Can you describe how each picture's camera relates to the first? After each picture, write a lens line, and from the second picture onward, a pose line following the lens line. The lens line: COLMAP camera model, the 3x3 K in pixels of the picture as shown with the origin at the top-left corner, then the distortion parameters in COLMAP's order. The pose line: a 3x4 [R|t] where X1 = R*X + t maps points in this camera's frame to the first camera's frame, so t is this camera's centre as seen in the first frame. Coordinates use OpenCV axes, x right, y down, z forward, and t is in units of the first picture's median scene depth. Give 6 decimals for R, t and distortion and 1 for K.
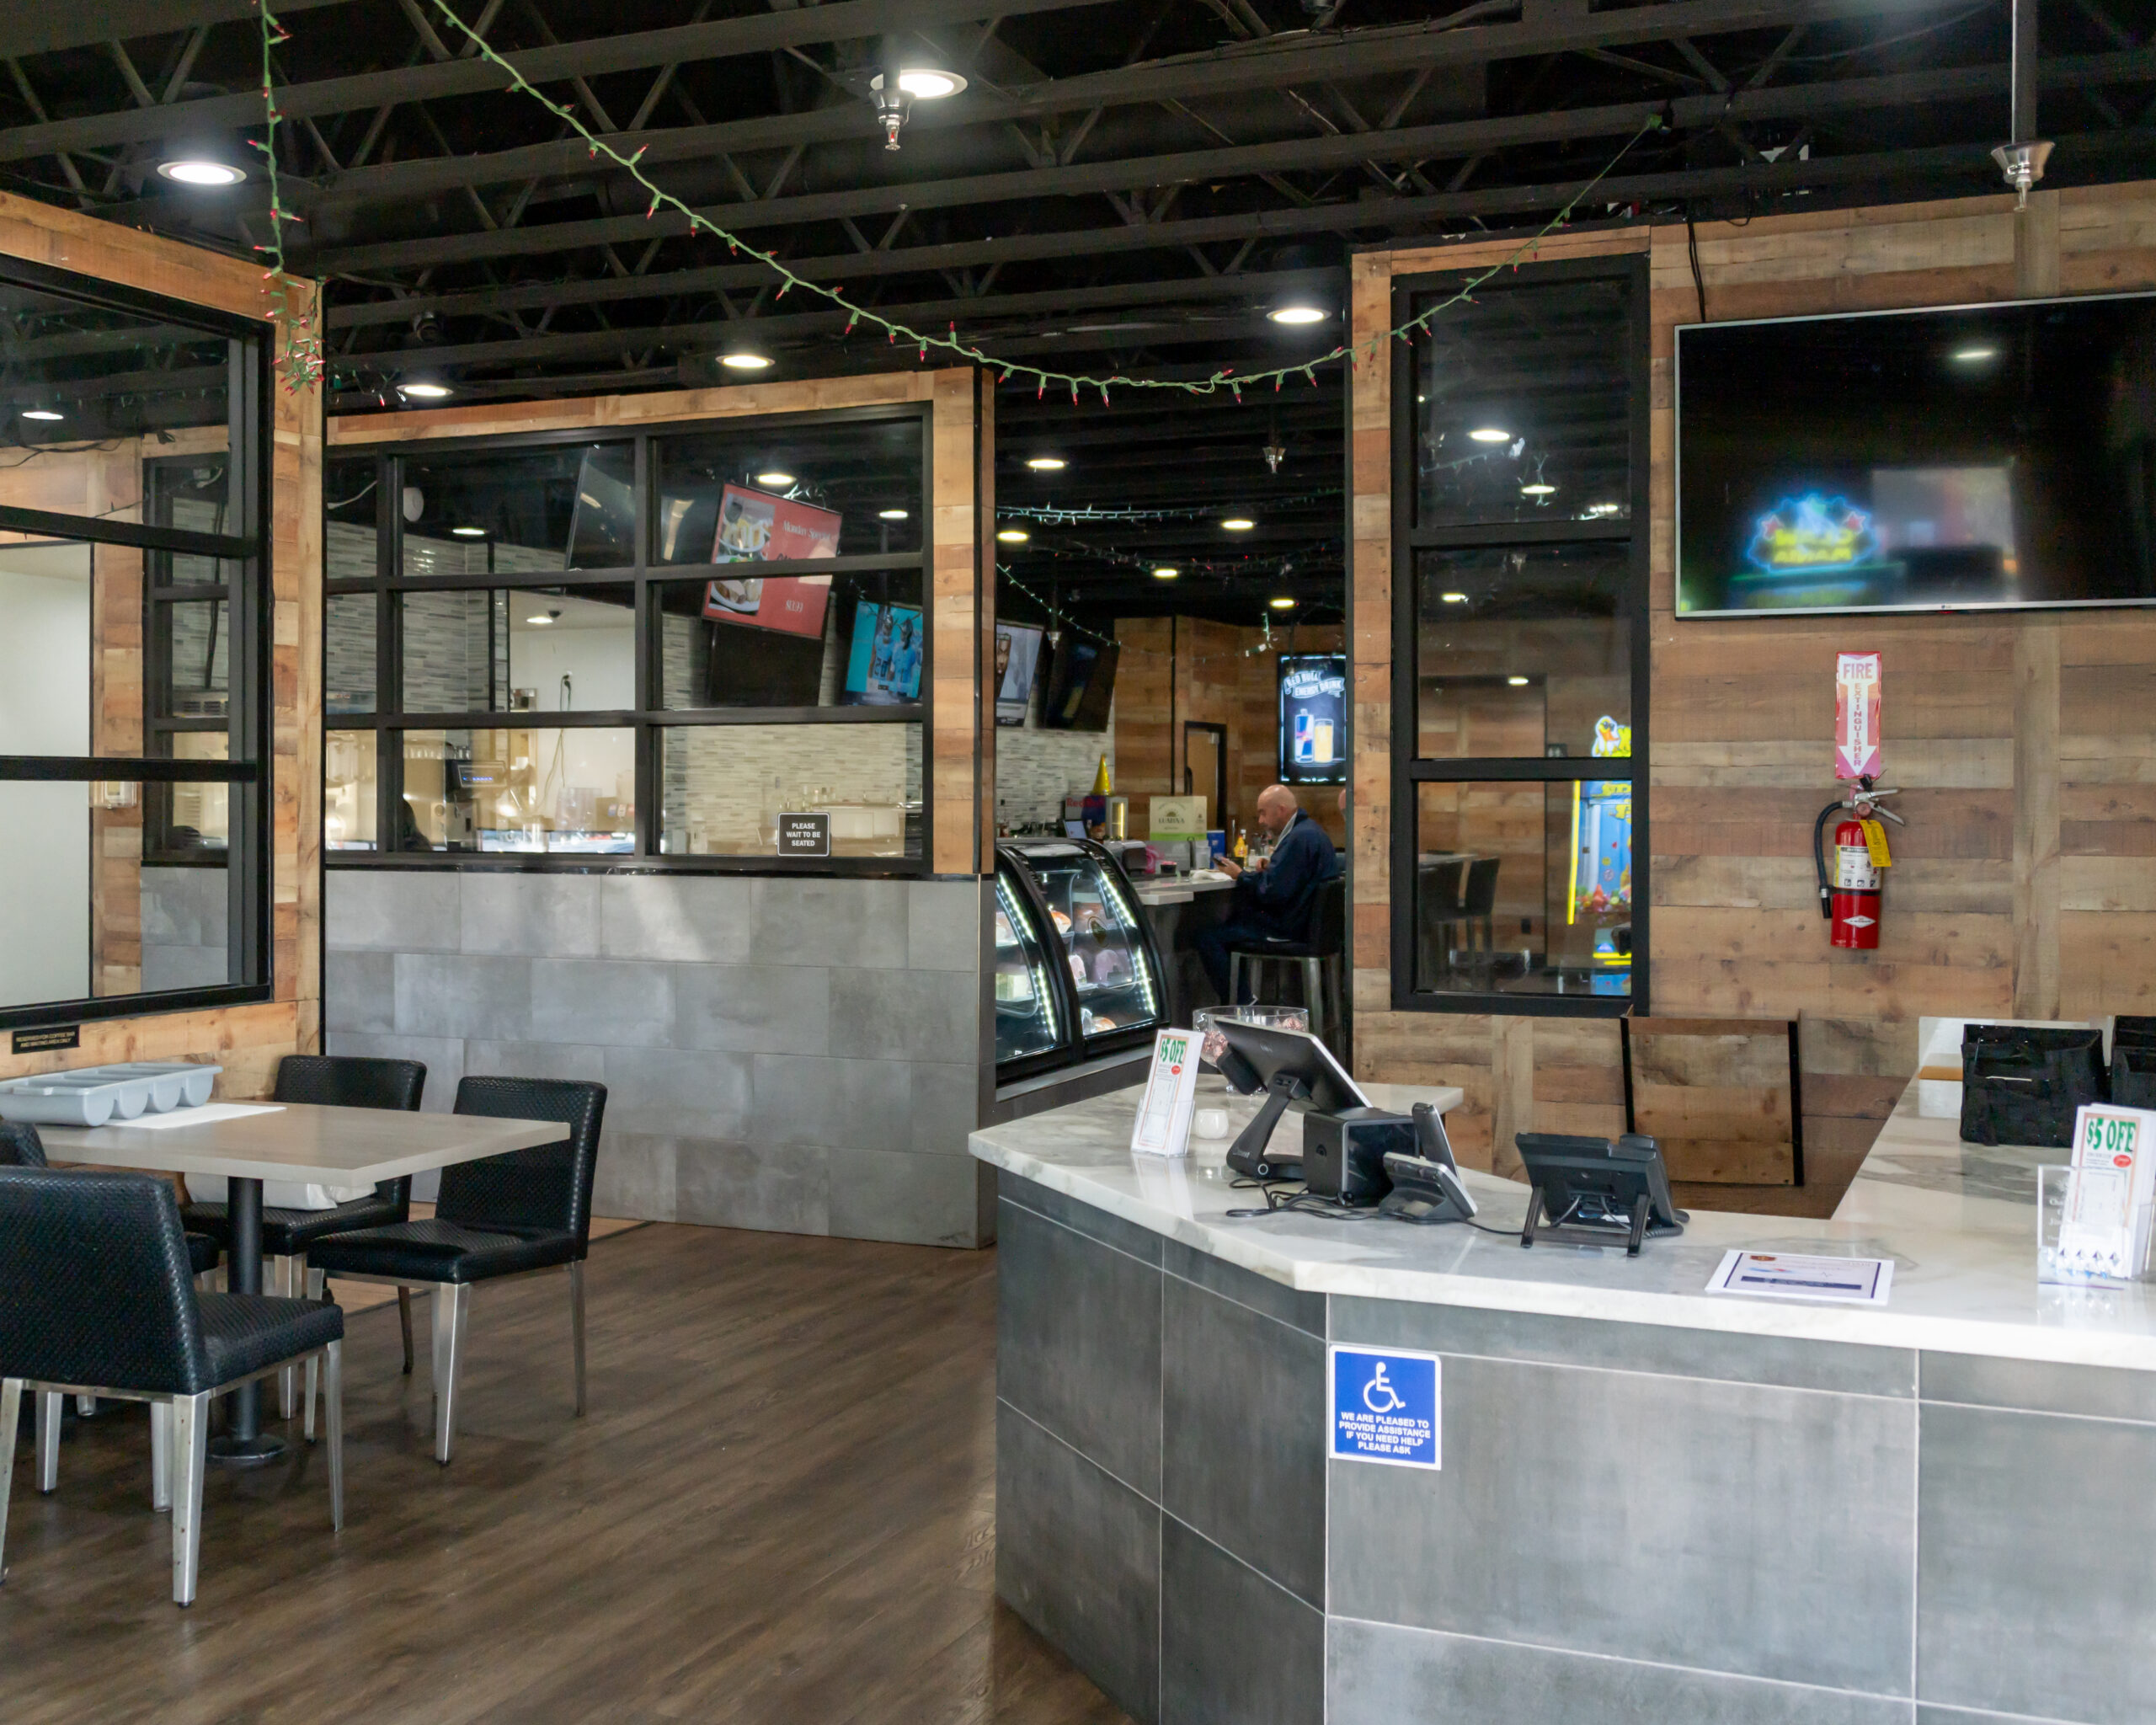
lens RADIAL K [[2402.6, 0, 1076.0], [0, 2402.6, 860.2], [0, 0, 1]] dist [-0.010586, 0.000000]
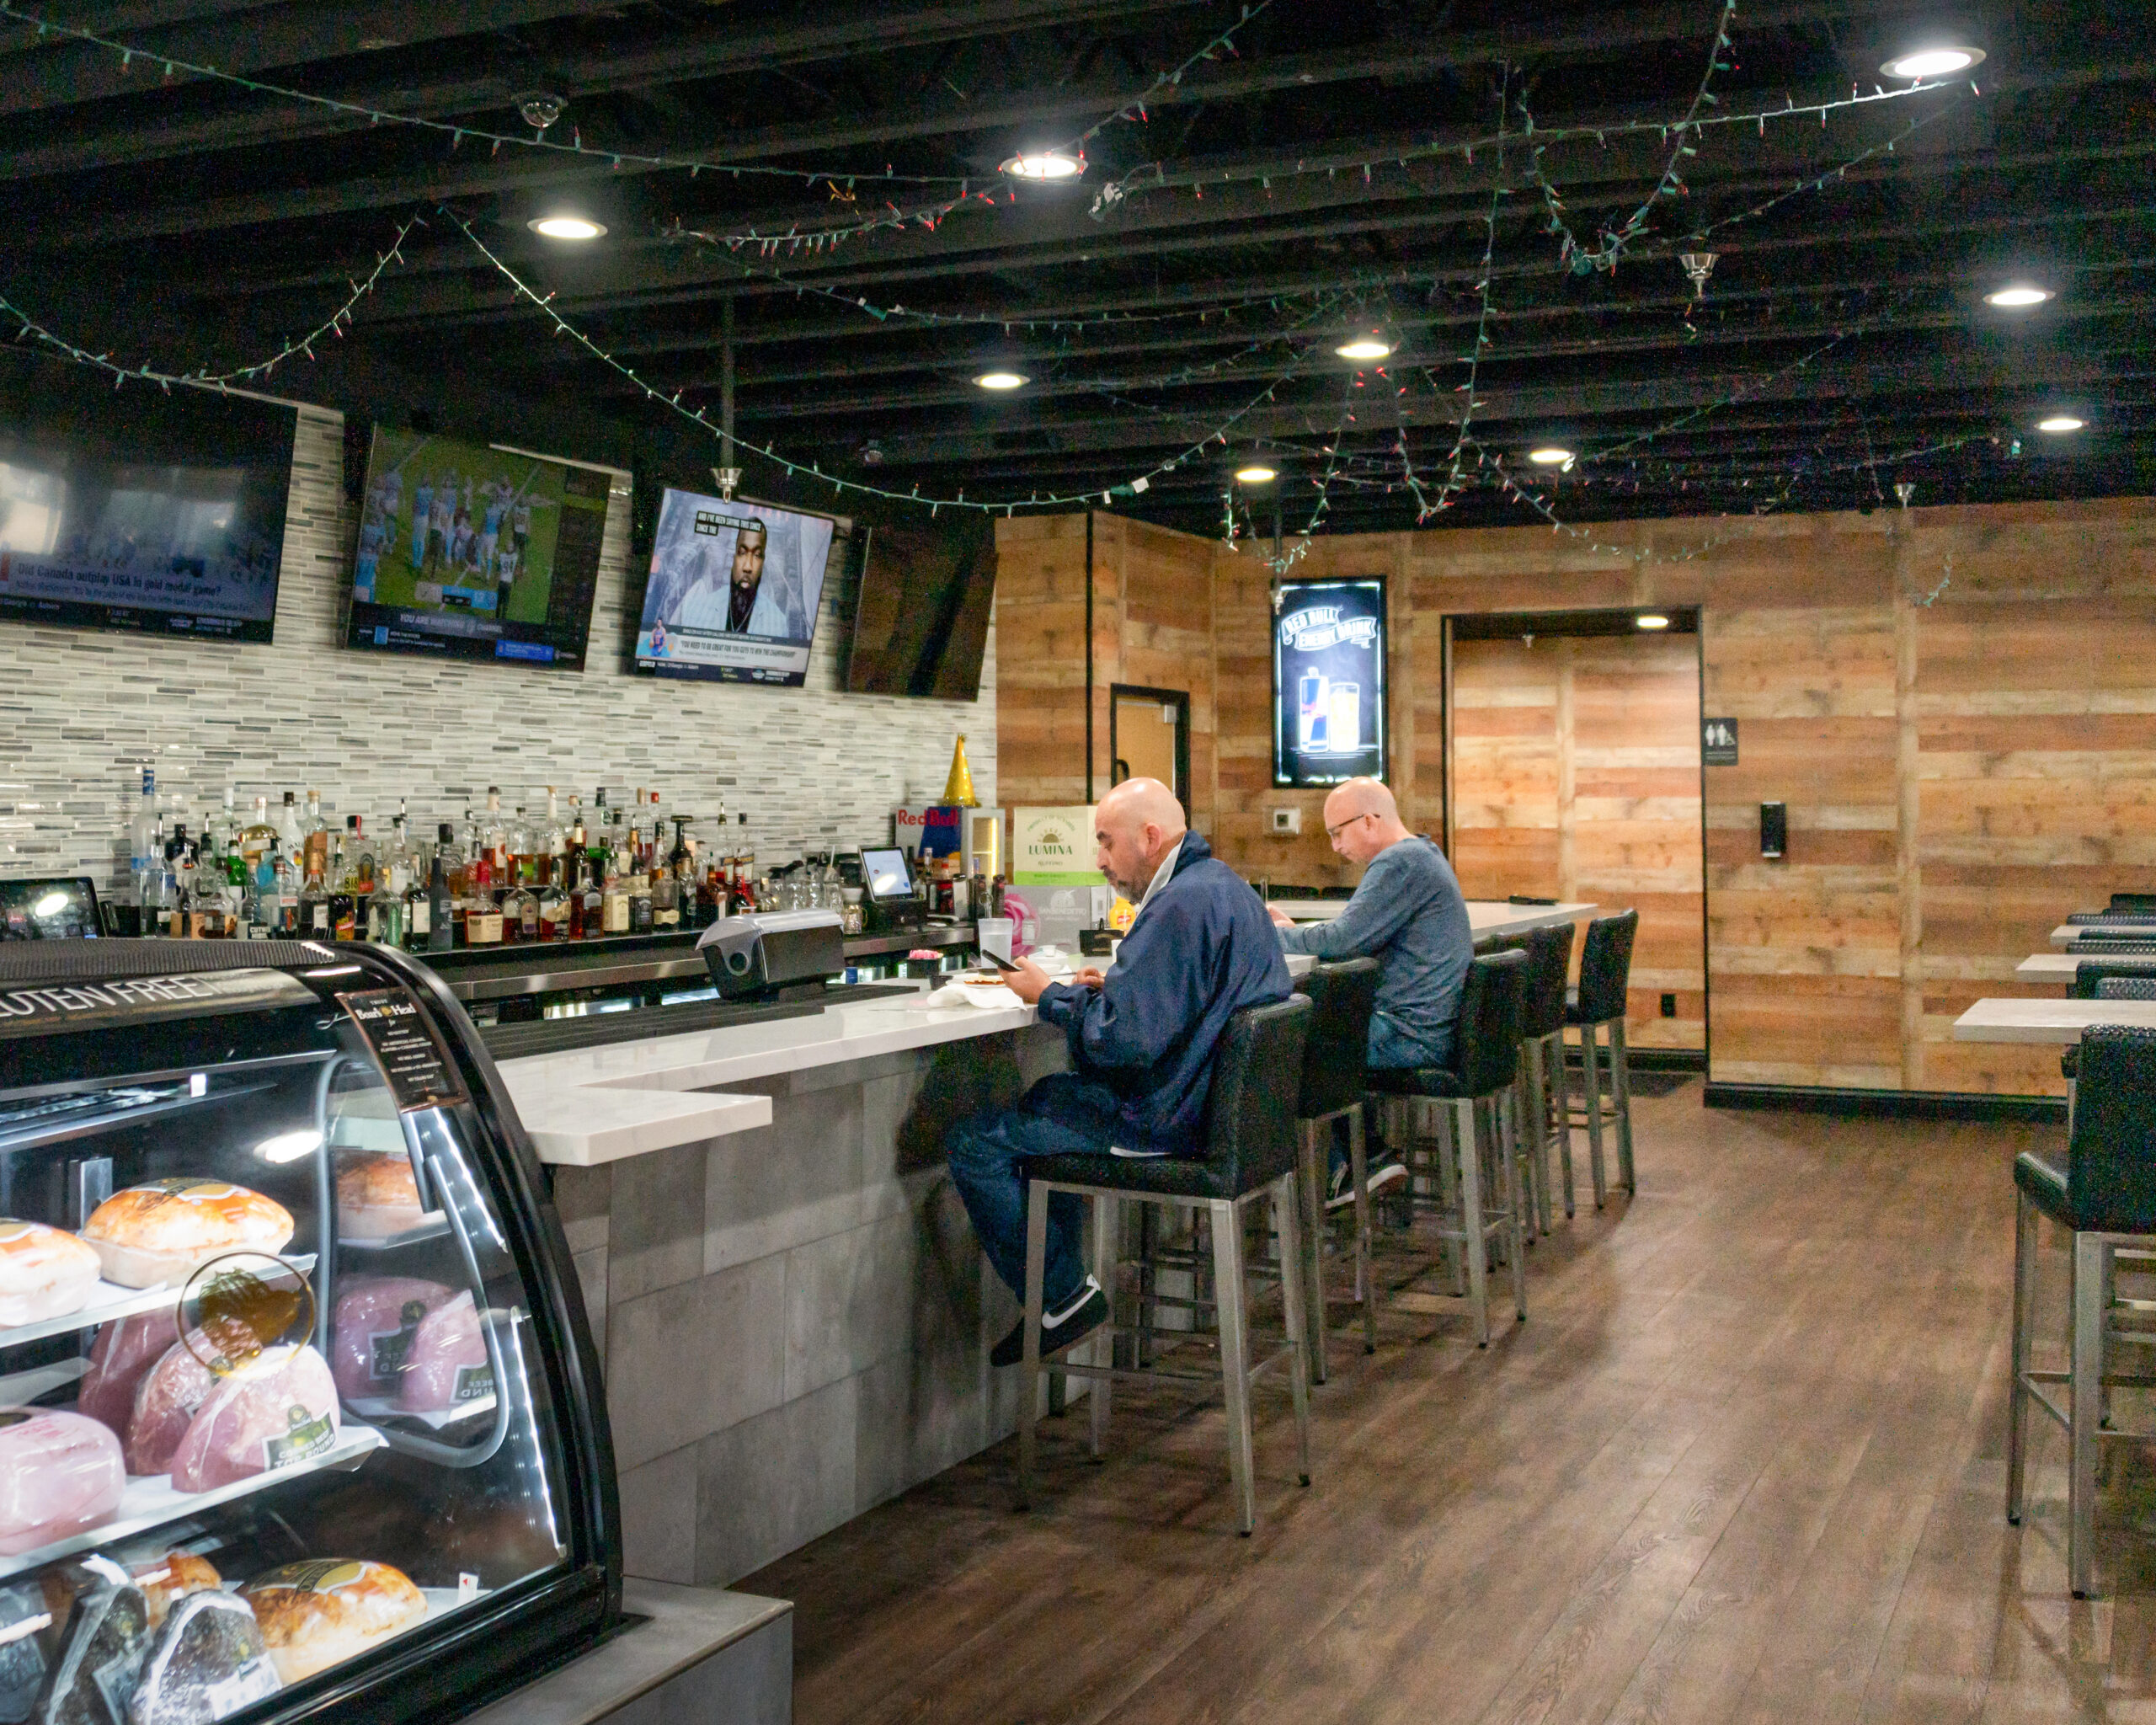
lens RADIAL K [[2402.6, 0, 1102.3], [0, 2402.6, 725.4], [0, 0, 1]] dist [-0.010586, 0.000000]
pose [[0.999600, -0.005727, -0.027677, 0.060227], [0.004040, 0.998152, -0.060631, -0.010135], [0.027974, 0.060495, 0.997776, 0.390453]]
